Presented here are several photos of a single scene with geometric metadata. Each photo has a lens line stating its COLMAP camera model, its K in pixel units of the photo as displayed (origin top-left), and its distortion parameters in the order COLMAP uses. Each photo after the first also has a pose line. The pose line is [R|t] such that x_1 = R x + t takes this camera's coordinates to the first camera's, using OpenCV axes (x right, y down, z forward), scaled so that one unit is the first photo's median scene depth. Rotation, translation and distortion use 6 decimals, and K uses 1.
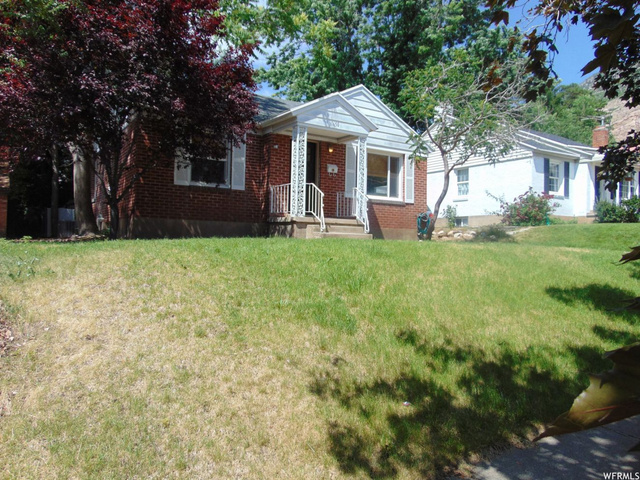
lens RADIAL K [[482.2, 0, 317.4], [0, 482.2, 240.7], [0, 0, 1]] dist [-0.020146, 0.052718]
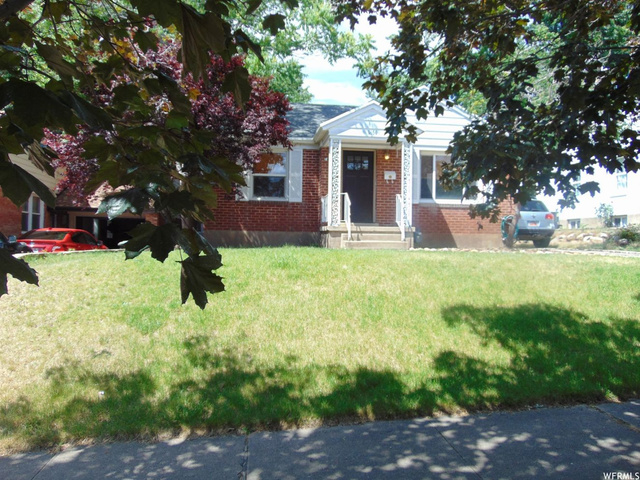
lens RADIAL K [[482.2, 0, 317.4], [0, 482.2, 240.7], [0, 0, 1]] dist [-0.020146, 0.052718]
pose [[0.893794, -0.013093, -0.448287, 0.383768], [0.010093, 0.999908, -0.009080, -0.008259], [0.448365, 0.003591, 0.893843, 0.051702]]
